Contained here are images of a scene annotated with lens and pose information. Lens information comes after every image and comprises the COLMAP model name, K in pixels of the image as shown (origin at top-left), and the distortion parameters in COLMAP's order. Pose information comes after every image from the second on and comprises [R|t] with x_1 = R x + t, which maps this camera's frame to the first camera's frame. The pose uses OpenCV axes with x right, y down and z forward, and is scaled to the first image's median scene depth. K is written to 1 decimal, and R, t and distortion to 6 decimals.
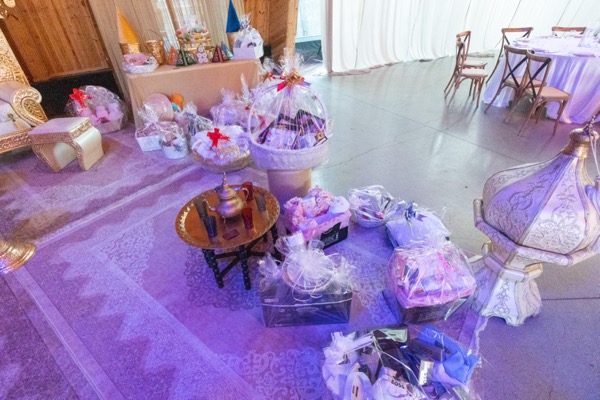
lens RADIAL K [[293.0, 0, 300.0], [0, 293.0, 200.0], [0, 0, 1]] dist [0.003567, 0.001606]
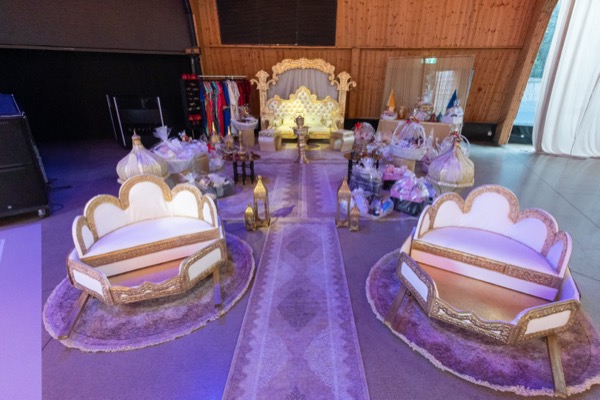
lens RADIAL K [[295.3, 0, 312.4], [0, 295.3, 199.8], [0, 0, 1]] dist [-0.000586, 0.000483]
pose [[0.623613, 0.328014, -0.709587, 0.668306], [-0.485146, 0.874149, -0.022280, 0.296630], [0.612977, 0.358147, 0.704265, -0.463136]]
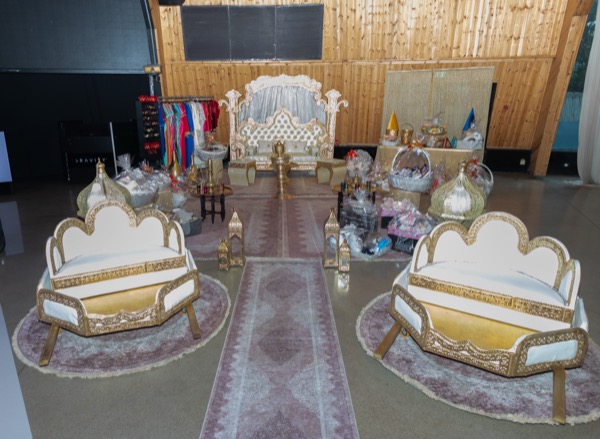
lens RADIAL K [[393.2, 0, 272.6], [0, 393.2, 210.4], [0, 0, 1]] dist [-0.001815, -0.001209]
pose [[0.583250, 0.247658, -0.773618, 0.748210], [-0.489445, 0.867234, -0.091377, 0.330551], [0.648277, 0.431939, 0.627029, -0.521439]]
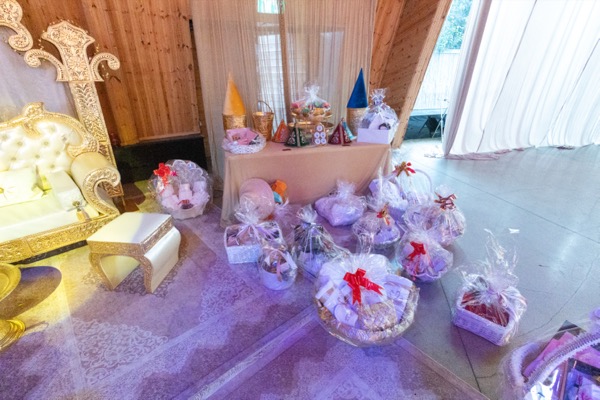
lens RADIAL K [[290.0, 0, 302.3], [0, 290.0, 199.9], [0, 0, 1]] dist [-0.002013, 0.001225]
pose [[0.981618, 0.115614, -0.151854, -0.241704], [-0.138802, 0.978550, -0.152228, -0.202844], [0.130997, 0.170508, 0.976610, 0.277259]]
